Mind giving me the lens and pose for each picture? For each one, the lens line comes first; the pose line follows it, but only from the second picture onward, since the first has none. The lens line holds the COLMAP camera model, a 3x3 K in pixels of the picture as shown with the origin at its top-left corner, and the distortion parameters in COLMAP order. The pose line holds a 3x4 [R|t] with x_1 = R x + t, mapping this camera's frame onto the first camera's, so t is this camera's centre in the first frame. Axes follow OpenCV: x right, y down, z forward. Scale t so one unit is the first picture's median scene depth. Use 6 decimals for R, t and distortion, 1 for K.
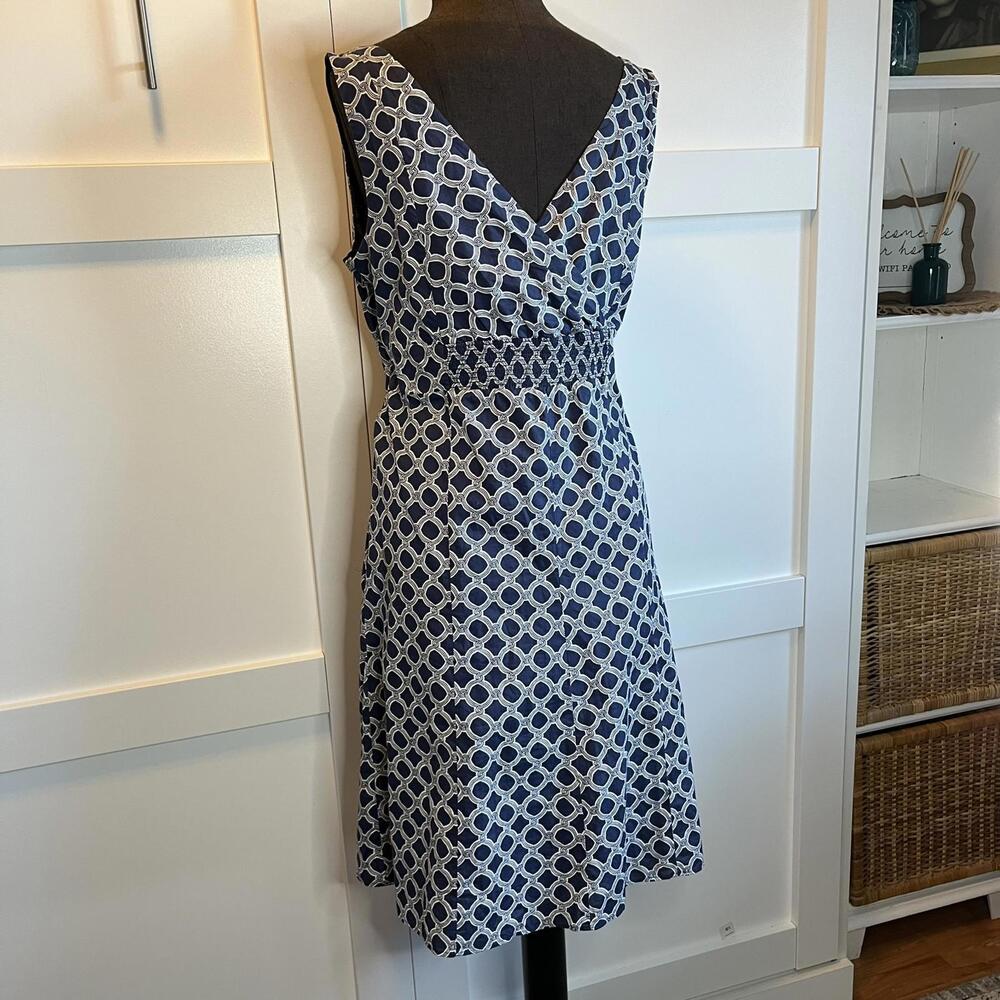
lens RADIAL K [[1057.2, 0, 499.1], [0, 1057.2, 517.1], [0, 0, 1]] dist [0.095178, -0.161265]
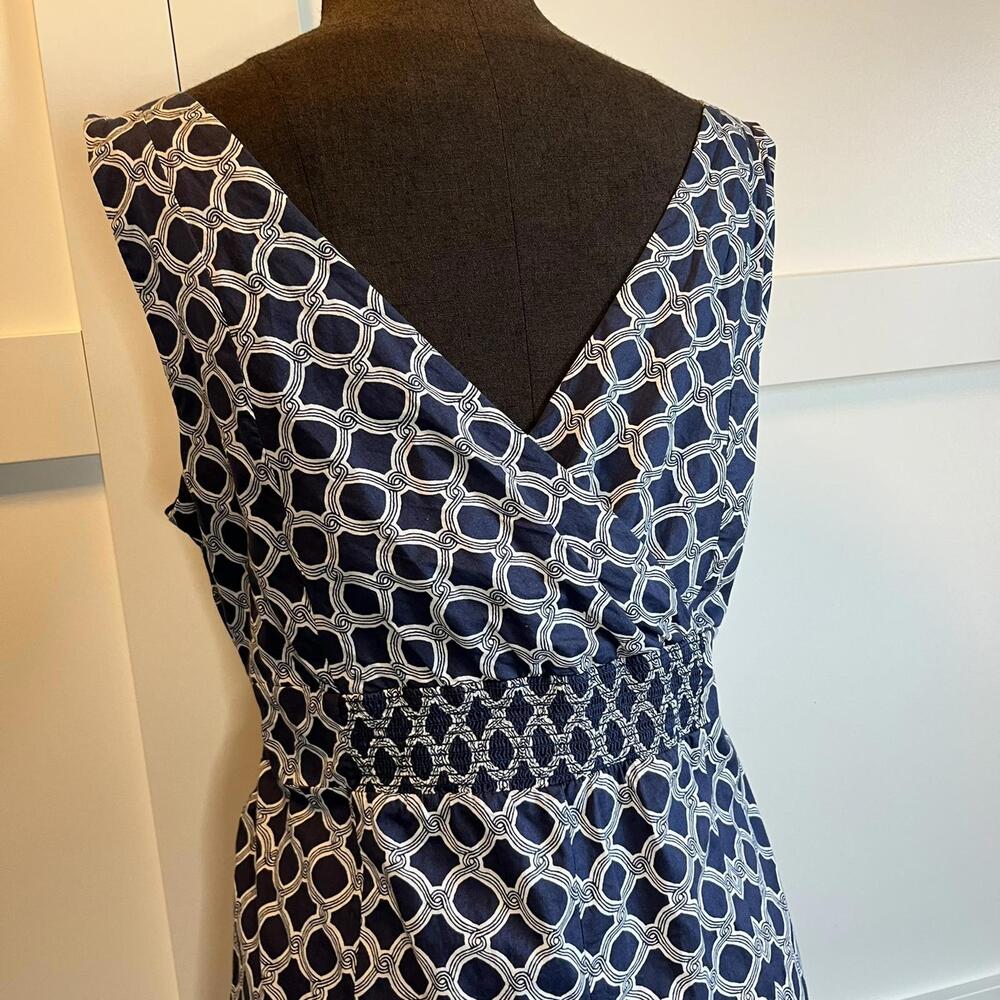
lens RADIAL K [[1057.2, 0, 499.1], [0, 1057.2, 517.1], [0, 0, 1]] dist [0.095178, -0.161265]
pose [[0.995247, -0.038676, -0.089370, 0.061466], [0.026951, 0.991296, -0.128861, -0.178840], [0.093576, 0.125840, 0.987627, 0.544156]]
